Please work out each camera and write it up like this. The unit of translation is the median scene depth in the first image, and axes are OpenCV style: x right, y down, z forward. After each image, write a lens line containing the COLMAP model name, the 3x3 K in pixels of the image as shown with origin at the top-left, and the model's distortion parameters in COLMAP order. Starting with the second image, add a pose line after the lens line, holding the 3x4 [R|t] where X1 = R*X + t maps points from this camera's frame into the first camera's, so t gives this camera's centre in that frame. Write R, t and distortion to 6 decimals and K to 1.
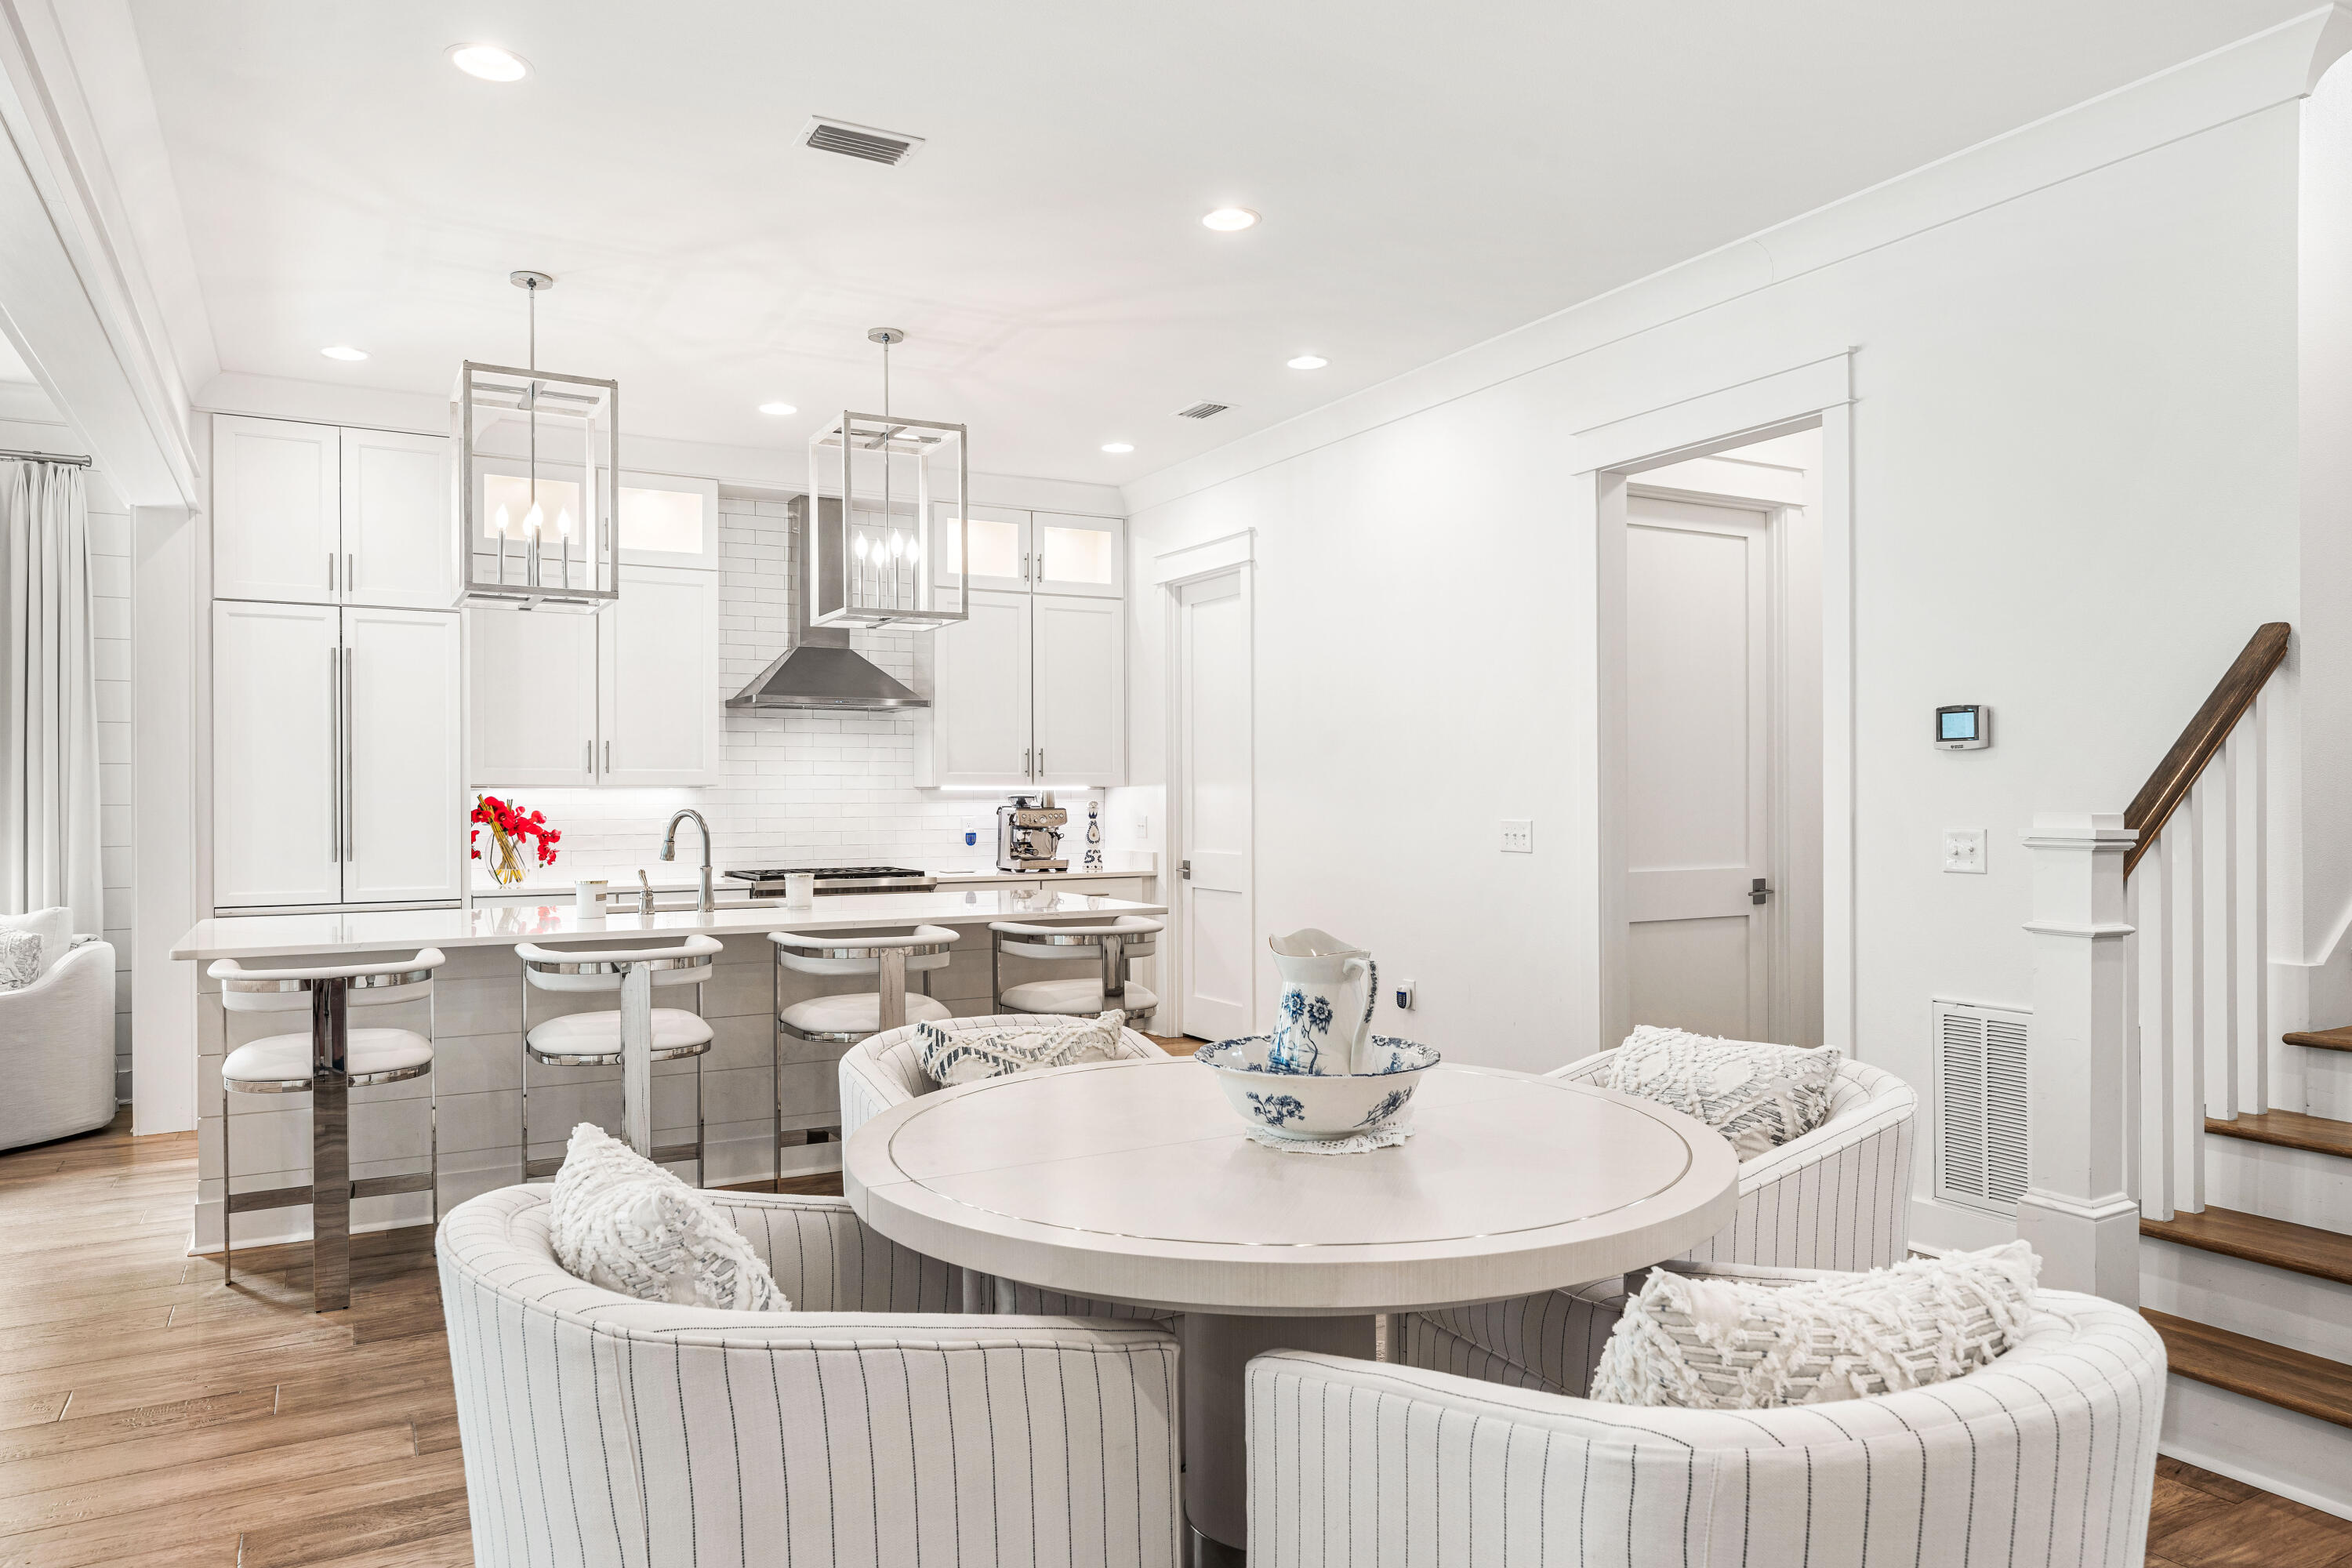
lens RADIAL K [[1499.3, 0, 1176.0], [0, 1499.3, 784.0], [0, 0, 1]] dist [0.002544, -0.000788]
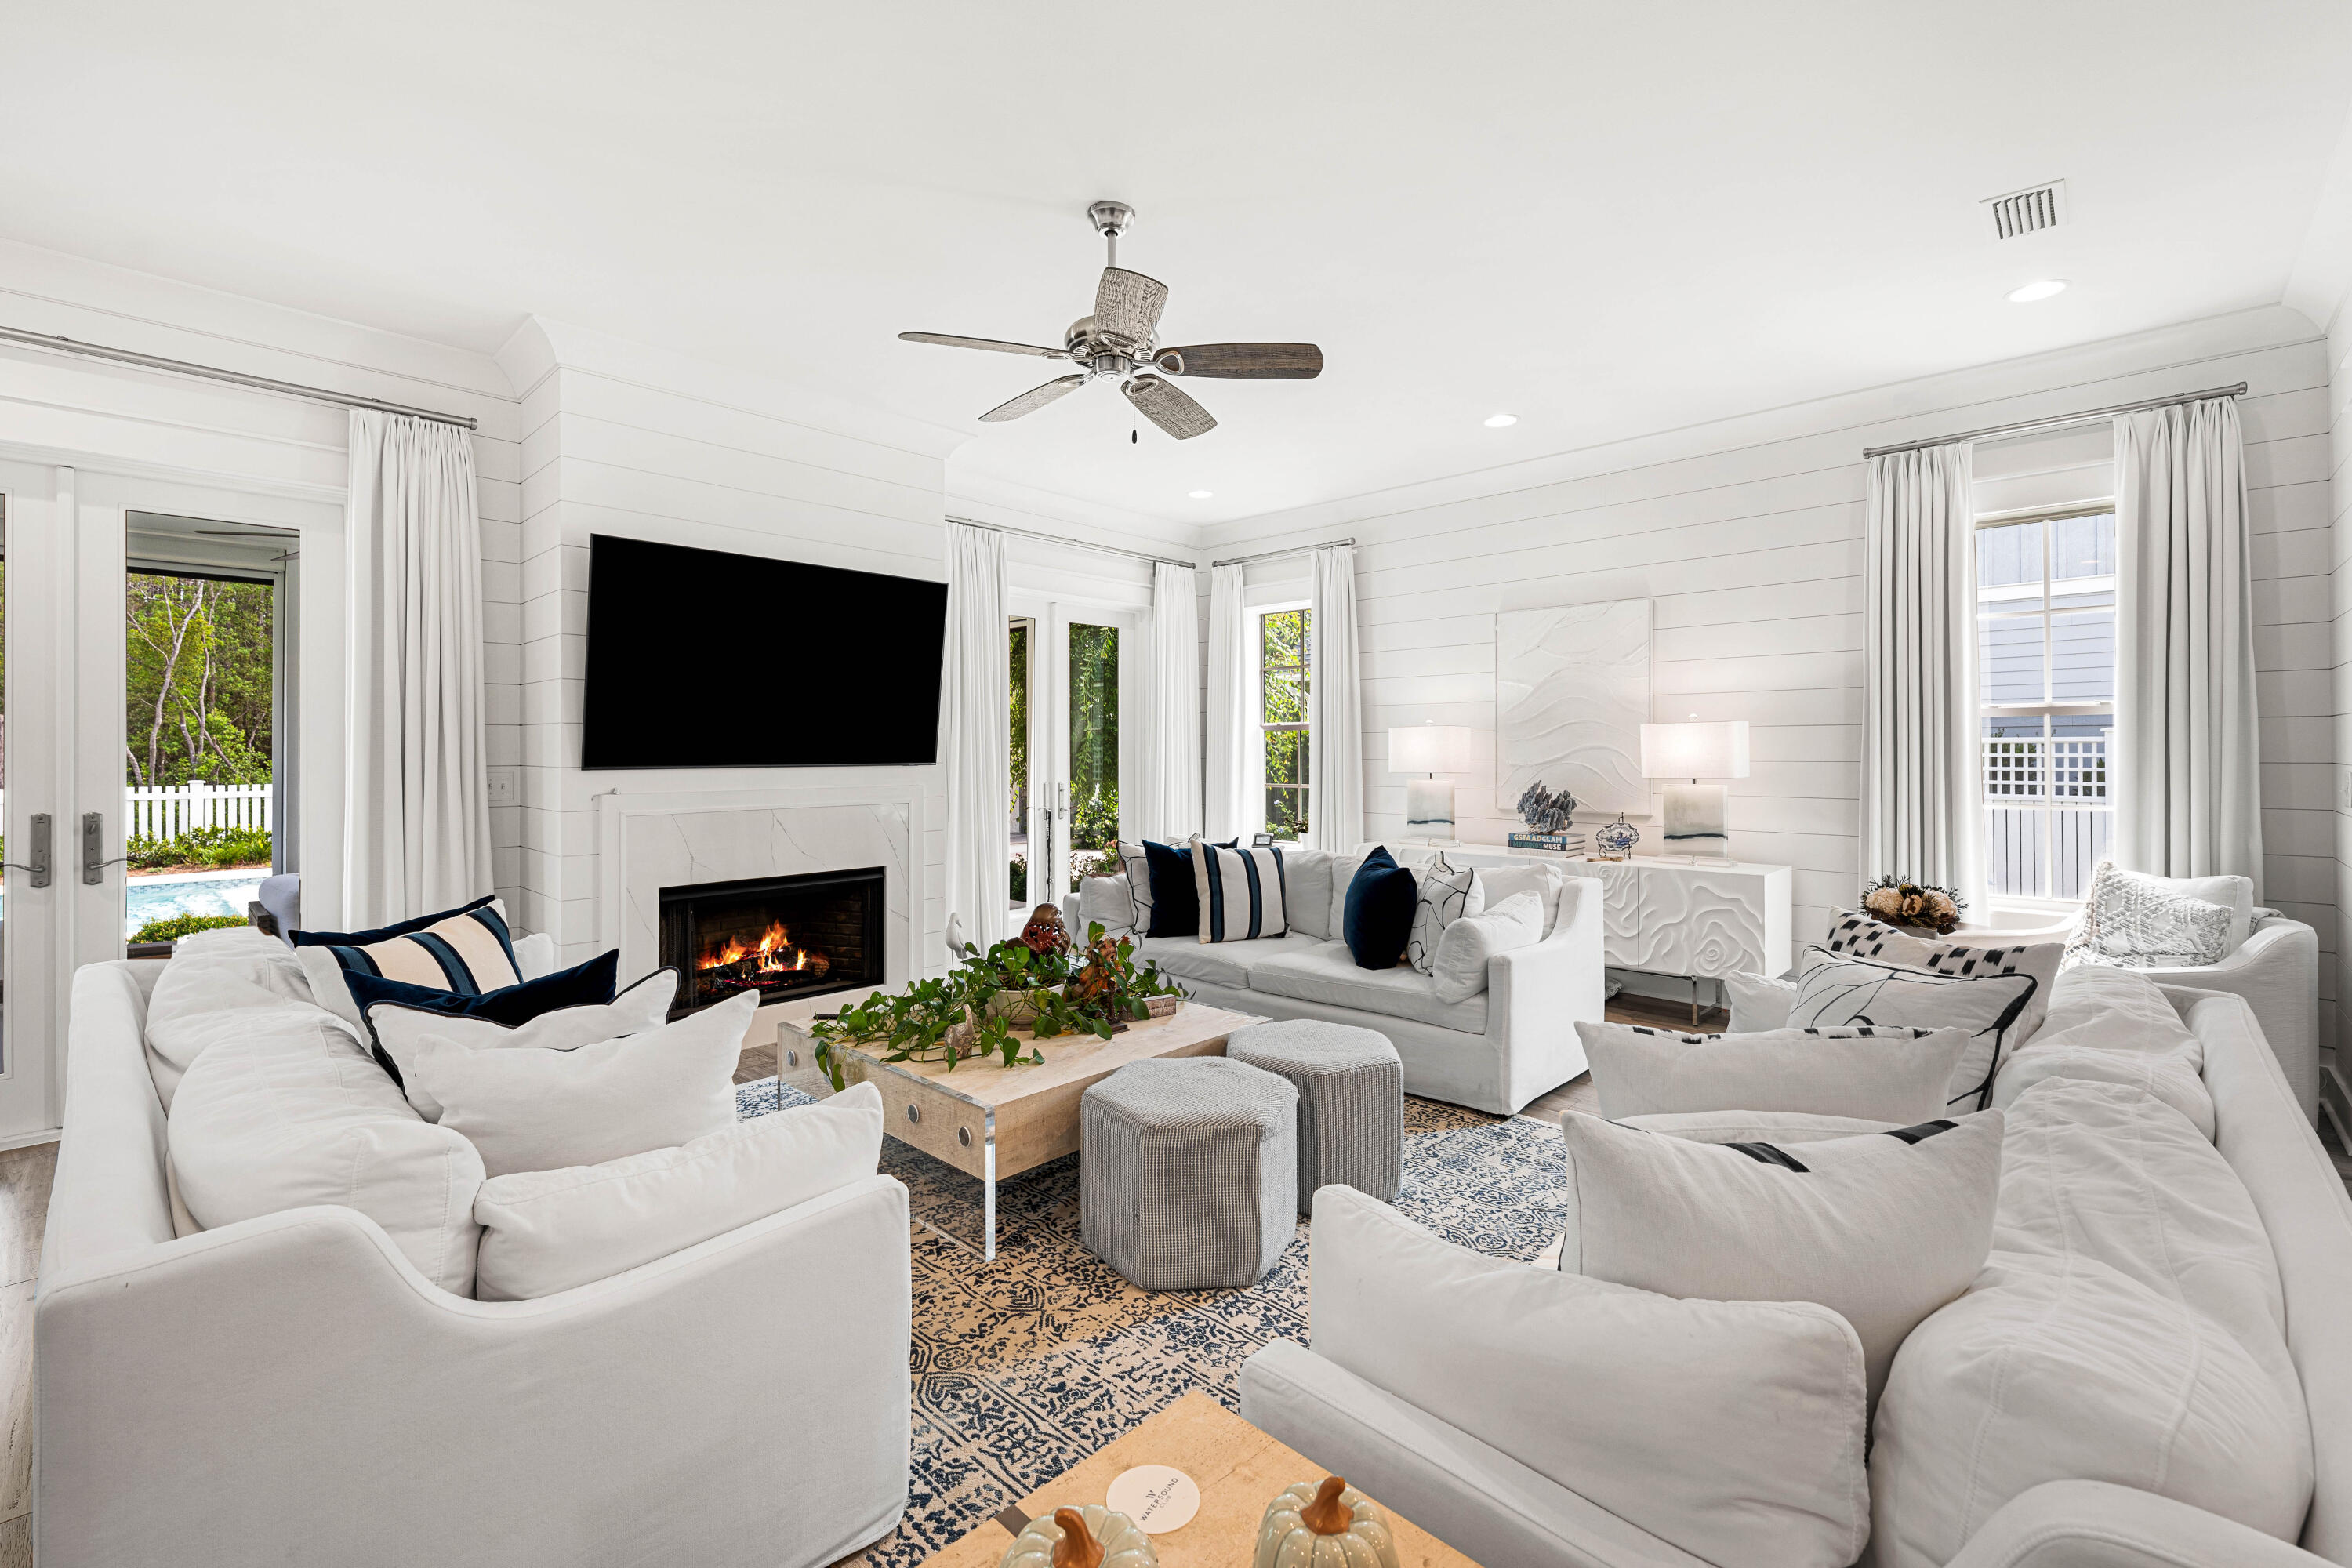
lens RADIAL K [[1005.7, 0, 1176.0], [0, 1005.7, 750.7], [0, 0, 1]] dist [0.000255, -0.000163]
pose [[0.295201, 0.003610, -0.955428, -0.400351], [0.007719, 0.999951, 0.006163, -0.003015], [0.955404, -0.009195, 0.295159, 0.235916]]
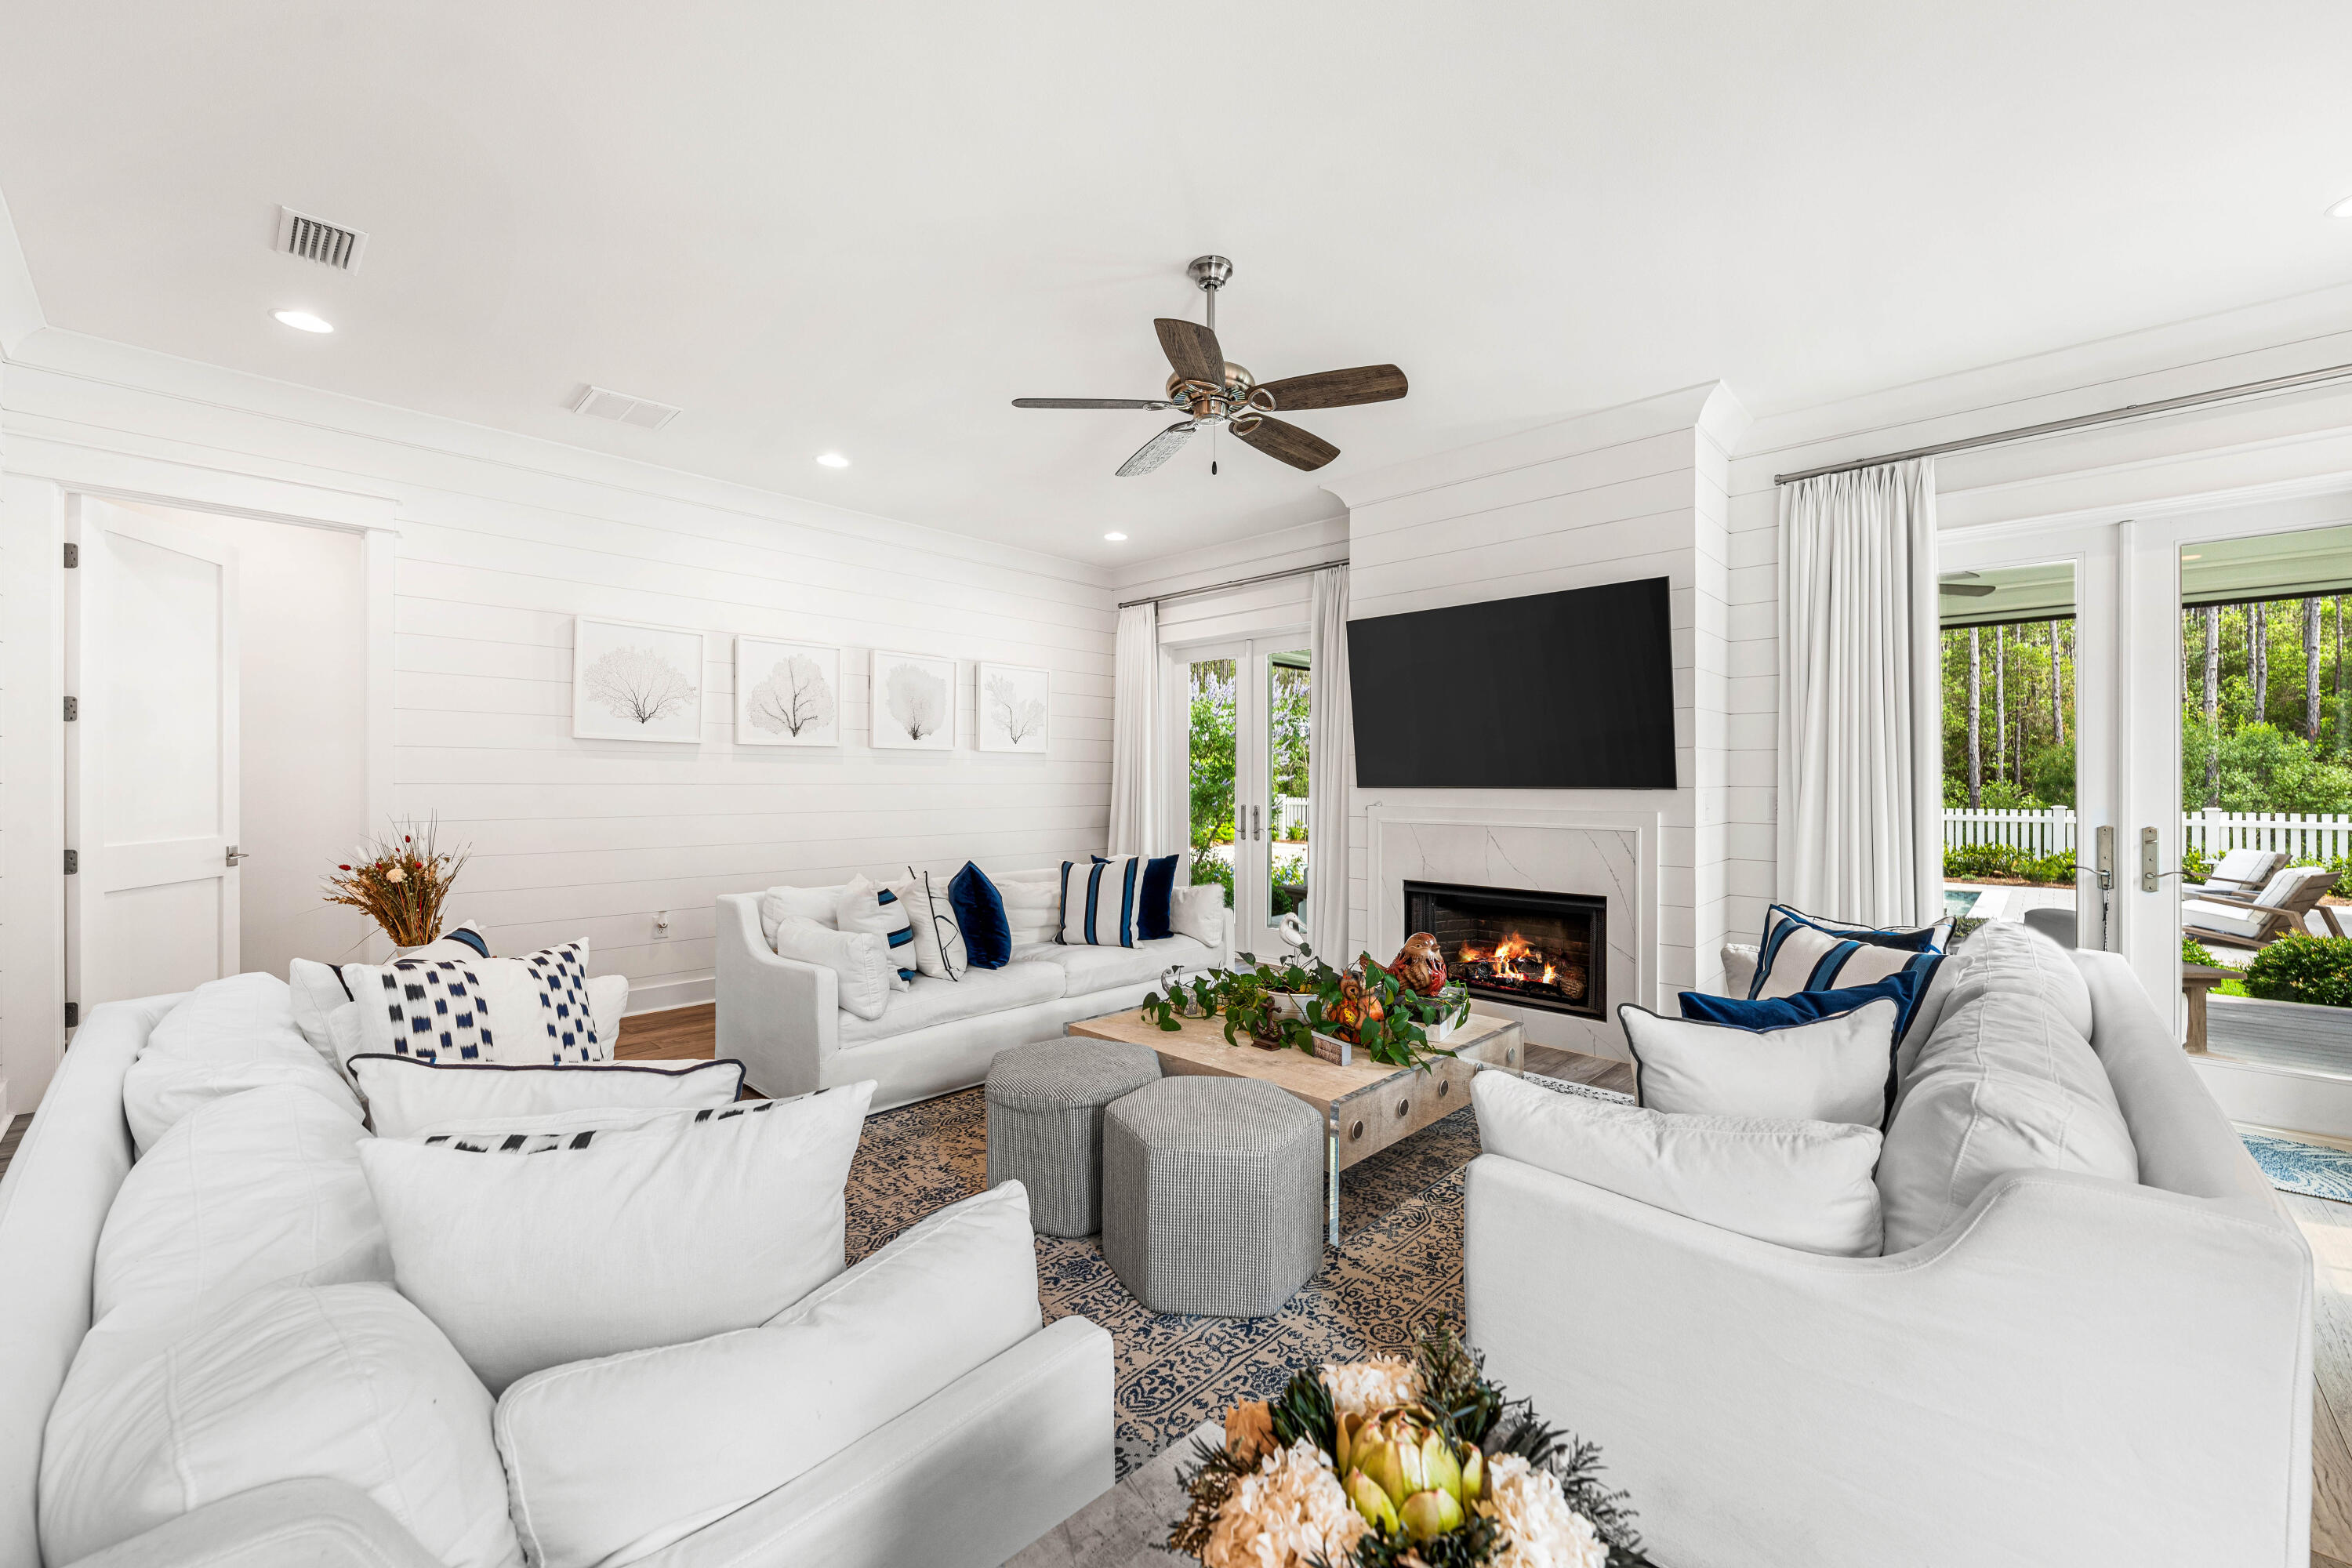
lens RADIAL K [[917.4, 0, 1172.5], [0, 917.4, 784.2], [0, 0, 1]] dist [-0.004260, 0.000065]
pose [[-0.957866, 0.001881, -0.287209, -0.796306], [0.002781, 0.999992, -0.002726, 0.011521], [0.287202, -0.003409, -0.957864, 0.935426]]
